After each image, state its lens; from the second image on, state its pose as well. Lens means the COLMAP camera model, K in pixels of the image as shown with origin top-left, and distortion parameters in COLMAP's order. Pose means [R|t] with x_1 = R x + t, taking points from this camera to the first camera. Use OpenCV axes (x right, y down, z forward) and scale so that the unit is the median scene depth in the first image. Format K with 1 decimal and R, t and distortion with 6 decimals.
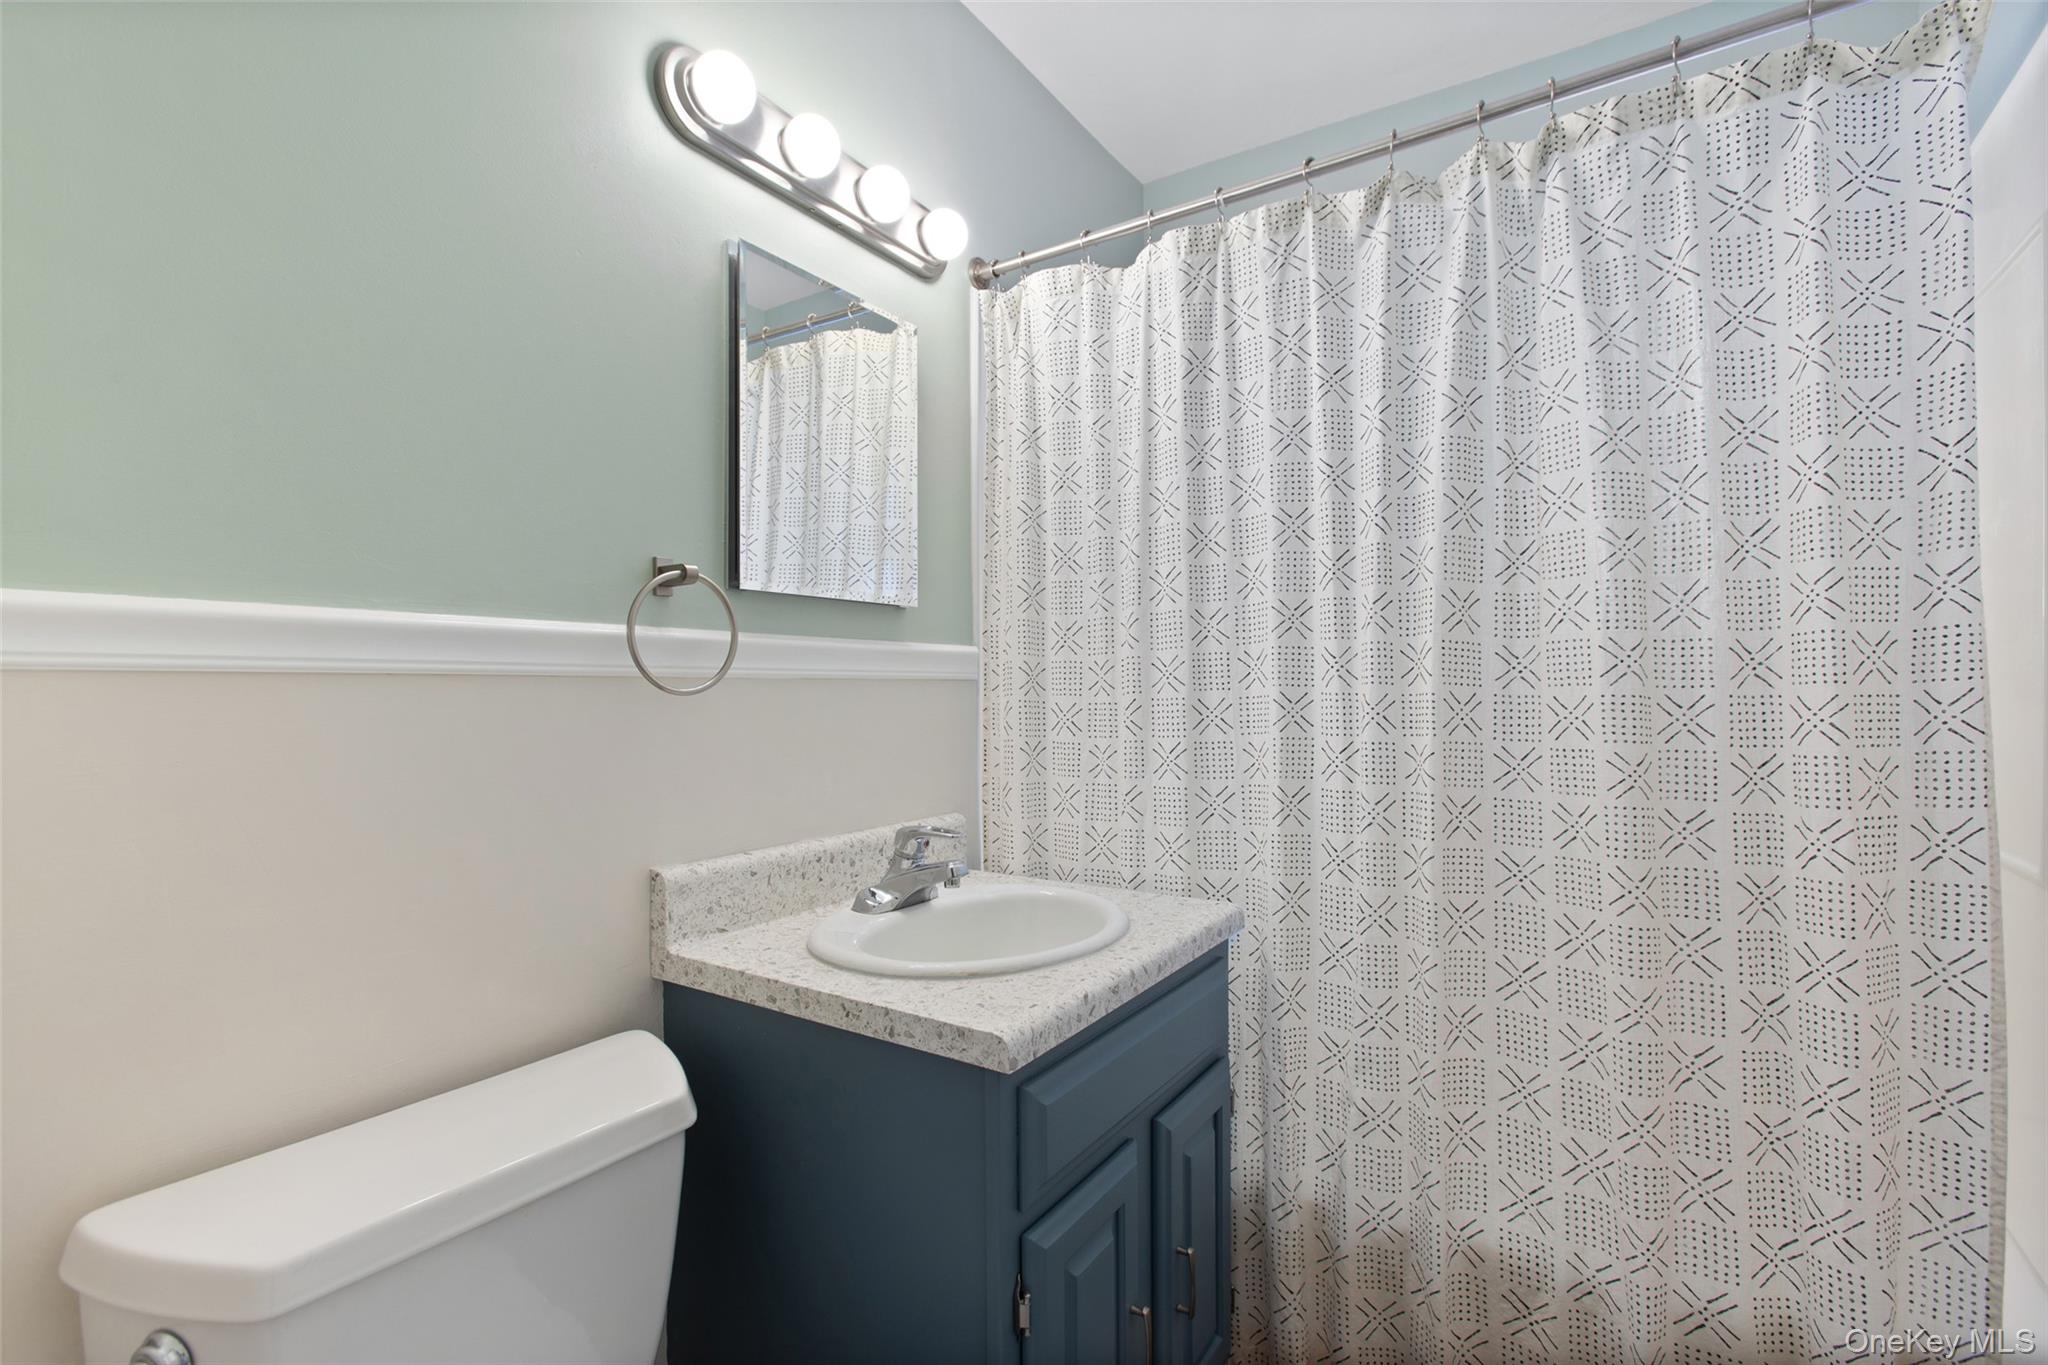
lens RADIAL K [[991.9, 0, 1024.0], [0, 991.9, 682.5], [0, 0, 1]] dist [-0.045446, 0.051245]
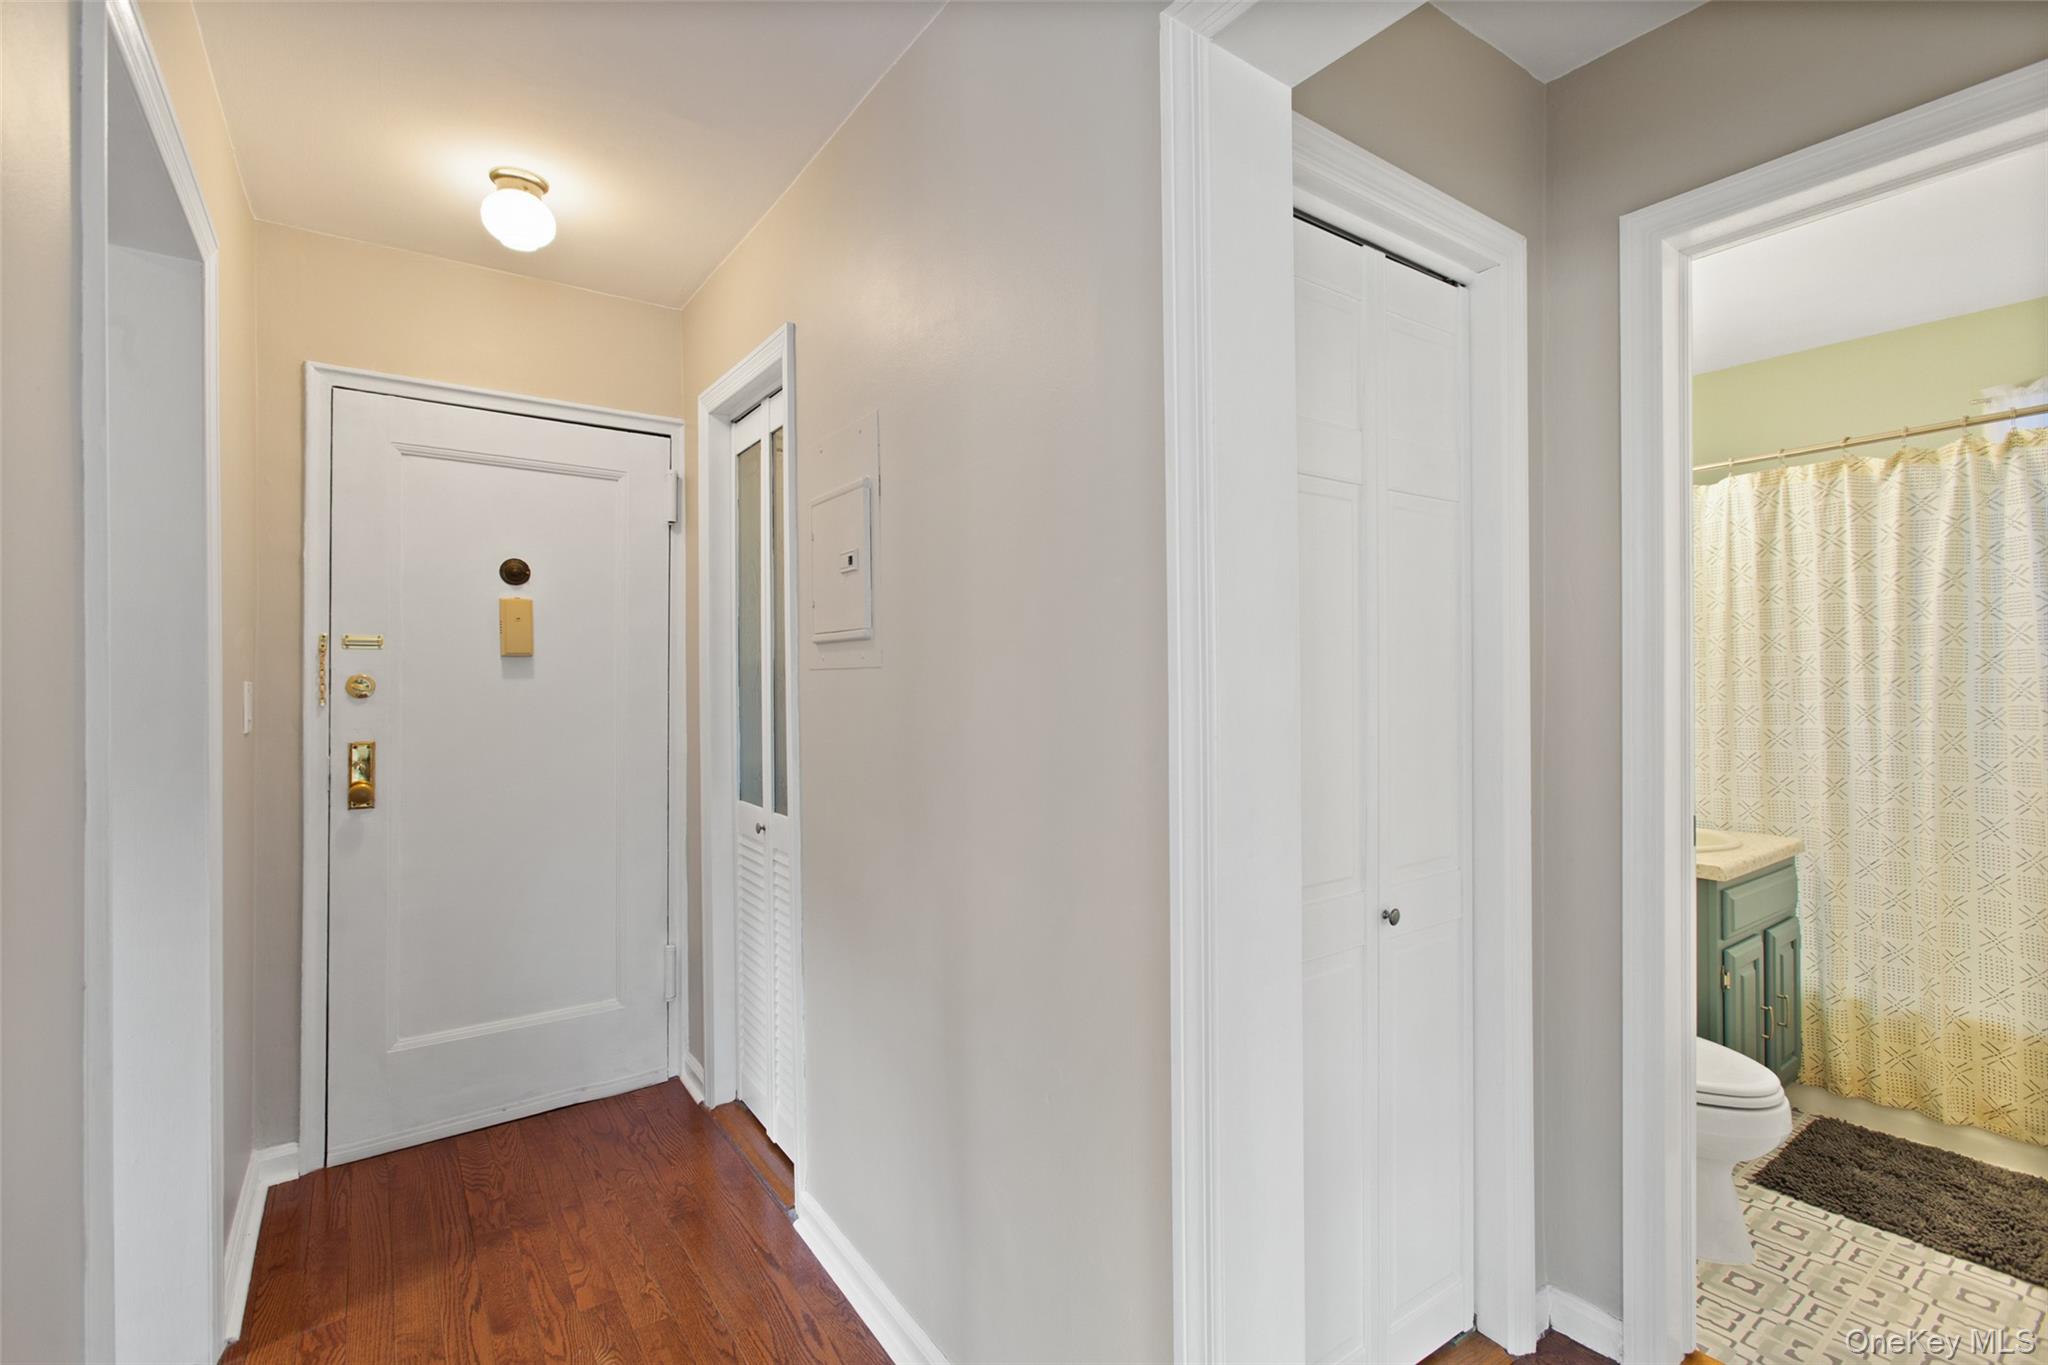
lens RADIAL K [[925.3, 0, 1036.0], [0, 925.3, 678.8], [0, 0, 1]] dist [-0.000903, 0.001294]
pose [[0.928234, -0.008184, -0.371907, -0.495755], [0.010687, 0.999932, 0.004670, -0.110307], [0.371844, -0.008309, 0.928258, -1.225748]]
